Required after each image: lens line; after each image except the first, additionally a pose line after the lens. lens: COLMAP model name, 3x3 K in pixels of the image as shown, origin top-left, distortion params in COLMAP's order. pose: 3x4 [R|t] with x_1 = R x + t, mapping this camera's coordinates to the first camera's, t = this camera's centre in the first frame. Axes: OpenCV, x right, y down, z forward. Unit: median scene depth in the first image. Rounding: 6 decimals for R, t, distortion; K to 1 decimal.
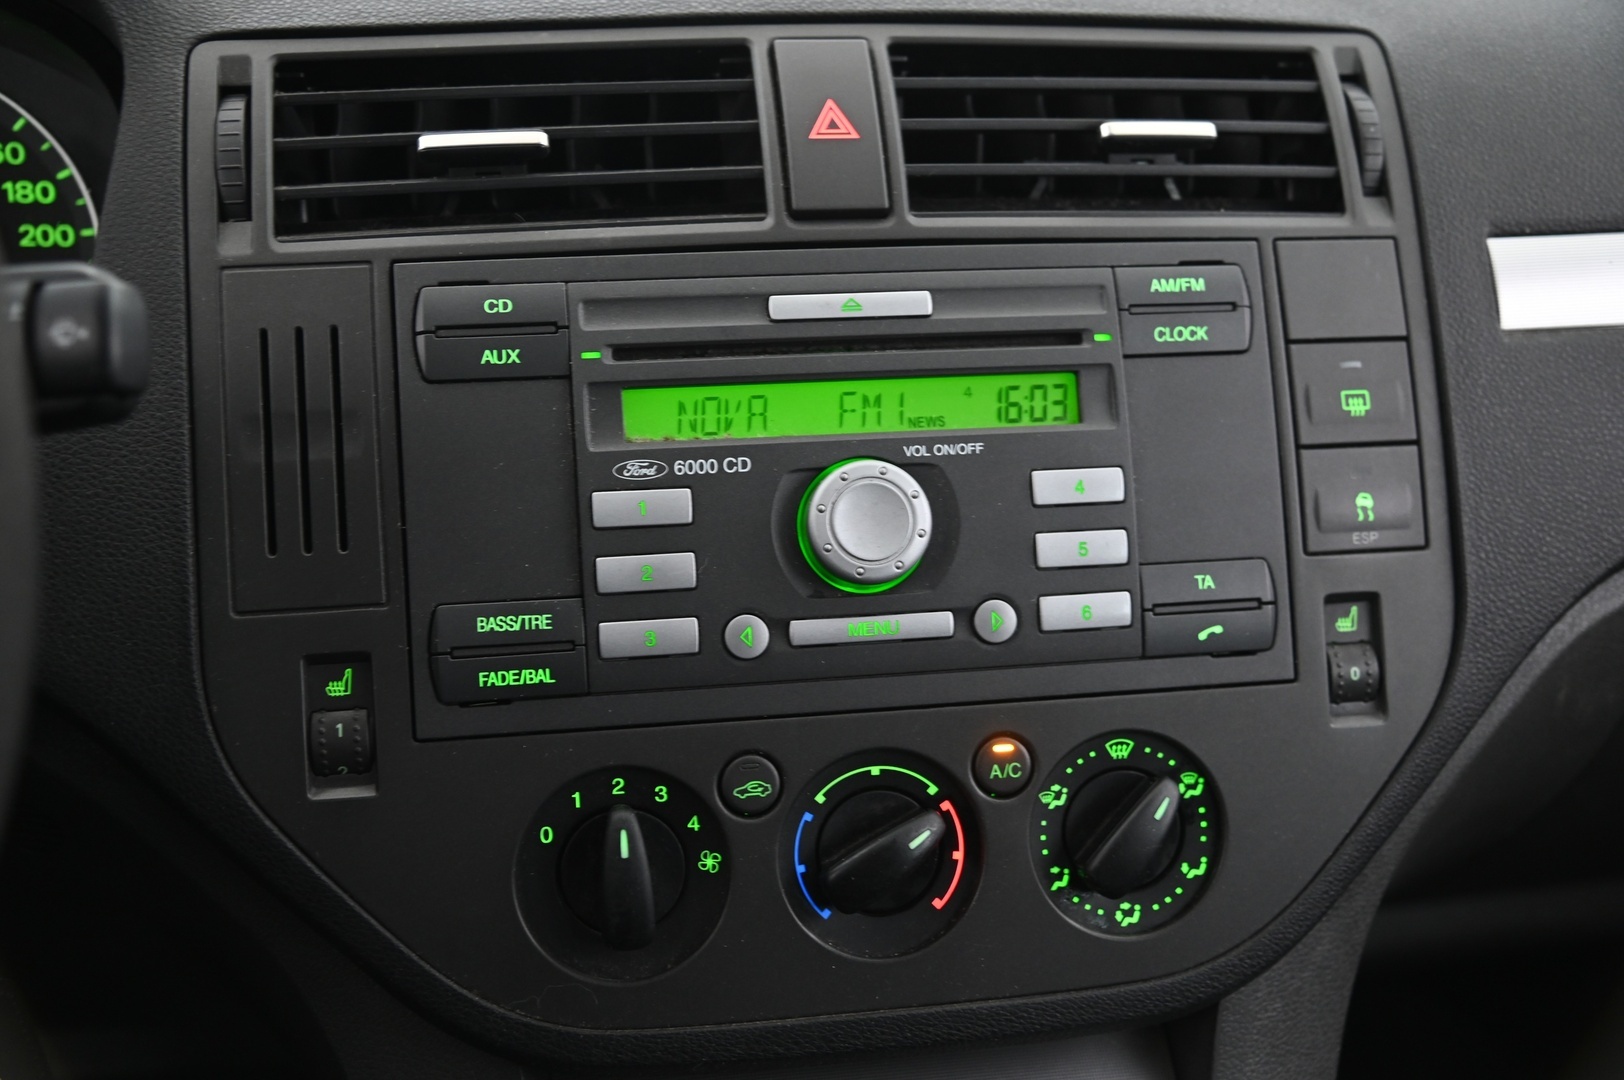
lens RADIAL K [[1768.5, 0, 812.0], [0, 1768.5, 540.0], [0, 0, 1]] dist [0.050315, 0.030864]
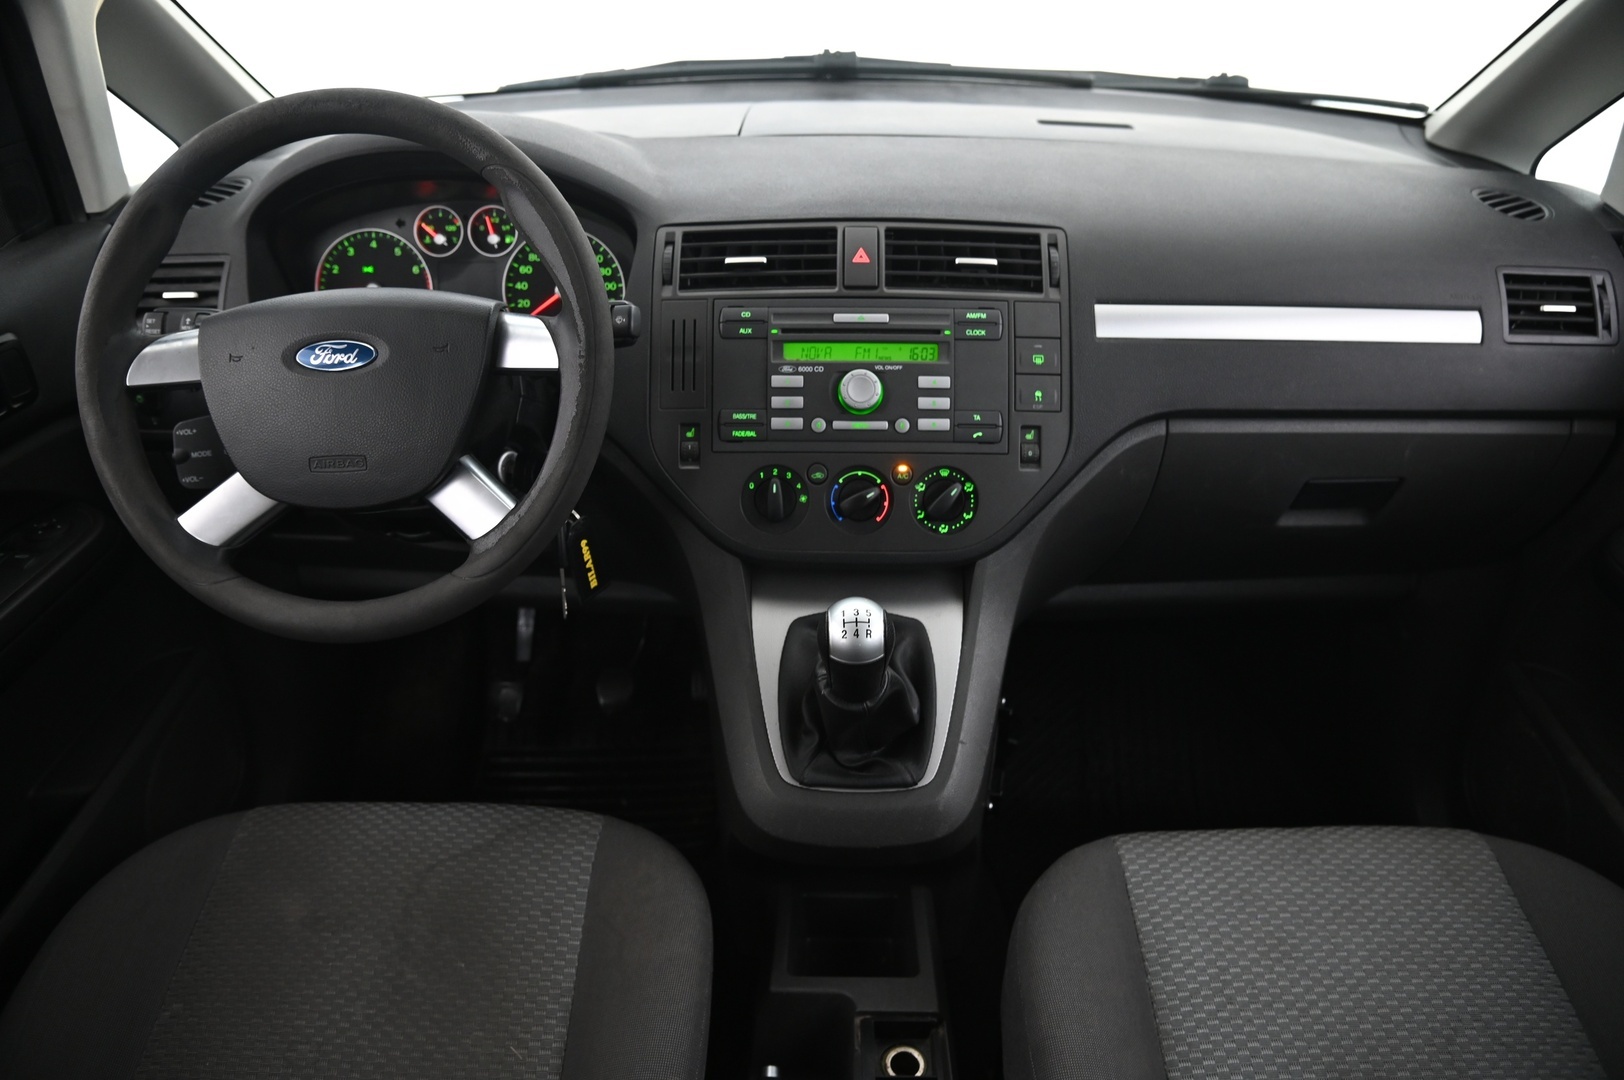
lens RADIAL K [[1116.8, 0, 812.0], [0, 1116.8, 540.0], [0, 0, 1]] dist [-0.116122, 0.061176]
pose [[0.981324, 0.070694, -0.178900, 0.300063], [-0.057945, 0.995460, 0.075515, 0.103131], [0.183426, -0.063738, 0.980965, -0.875278]]
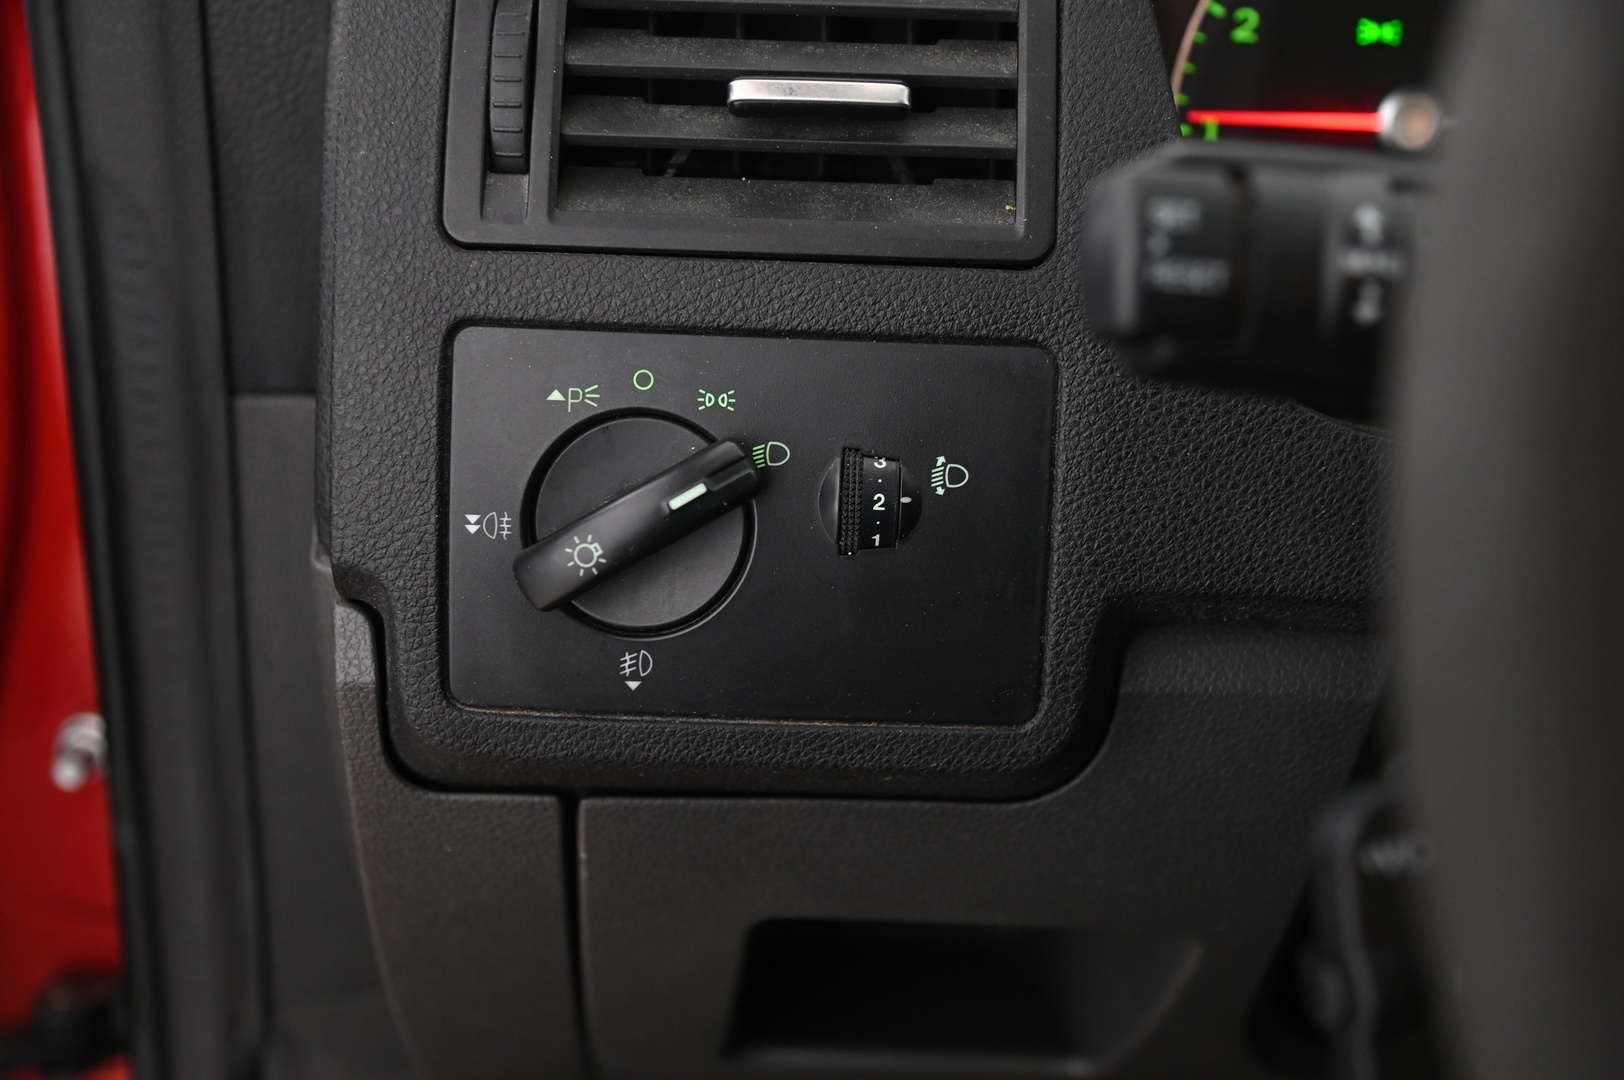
lens RADIAL K [[2229.7, 0, 812.0], [0, 2229.7, 540.0], [0, 0, 1]] dist [0.002928, 0.006236]
pose [[0.996323, 0.072573, -0.045534, -1.180167], [-0.071493, 0.997130, 0.024905, 0.022821], [0.047211, -0.021559, 0.998652, 0.006958]]
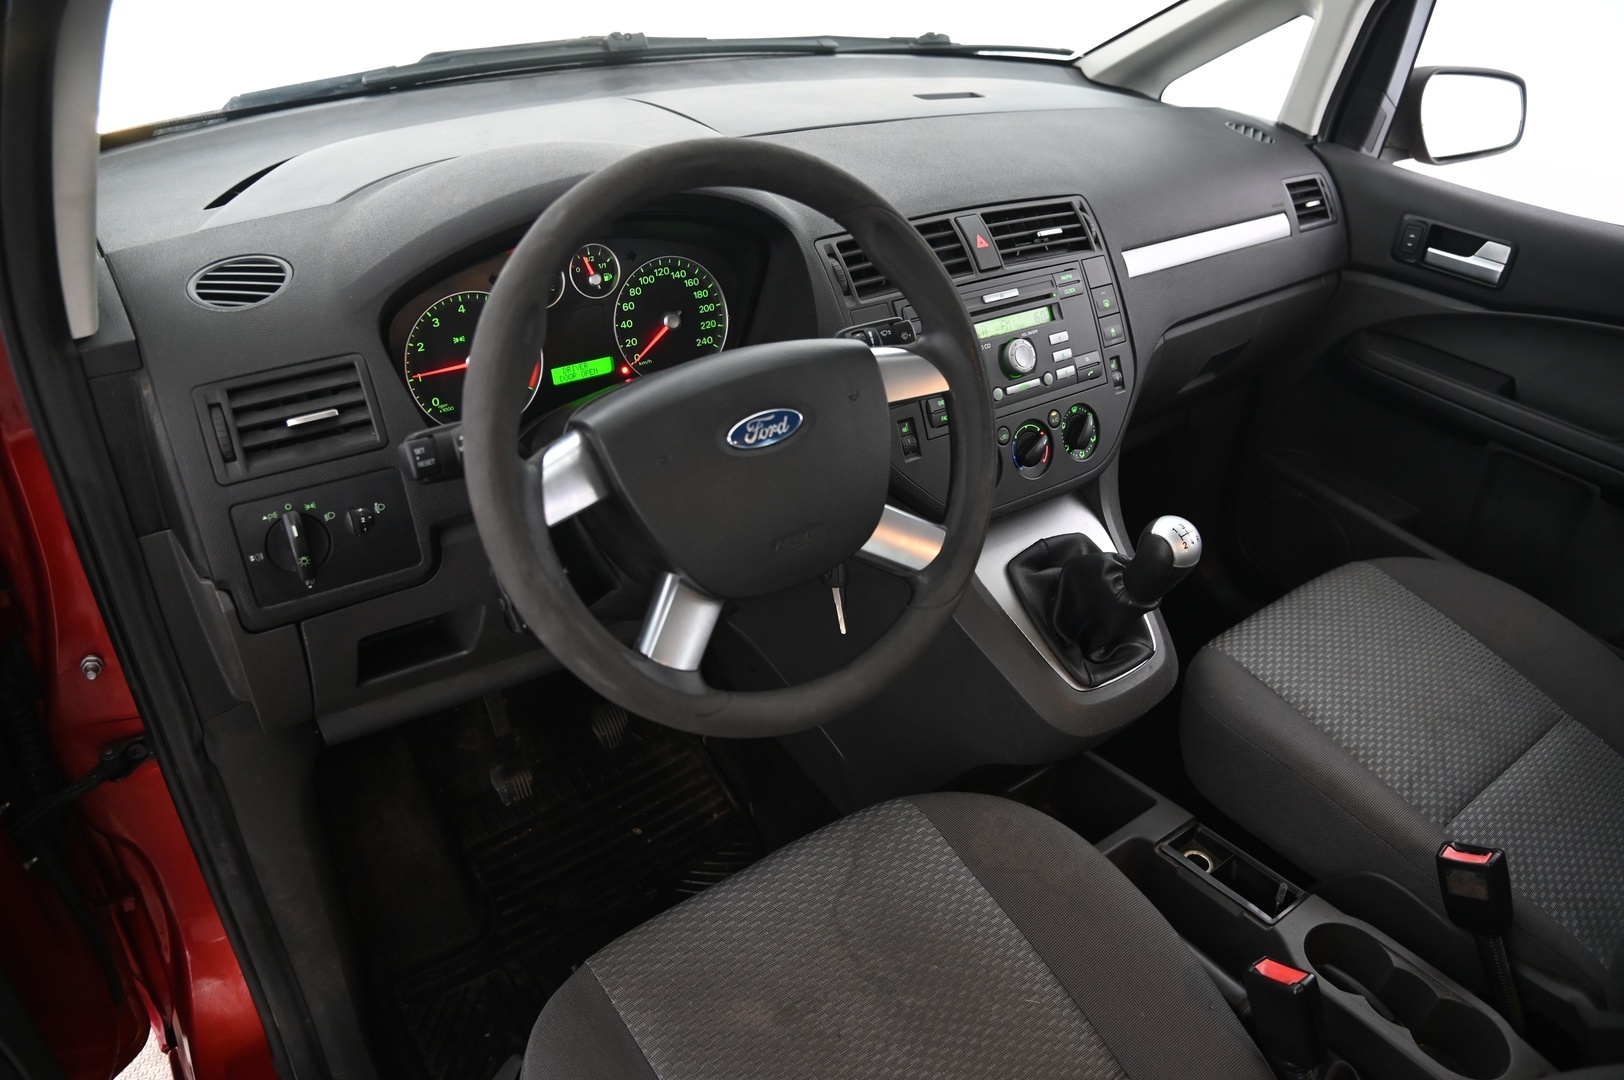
lens RADIAL K [[1116.8, 0, 812.0], [0, 1116.8, 540.0], [0, 0, 1]] dist [-0.116122, 0.061176]
pose [[0.894343, -0.227507, 0.385216, -1.231420], [0.171316, 0.969570, 0.174886, -0.109242], [-0.413282, -0.090414, 0.906103, -0.835943]]
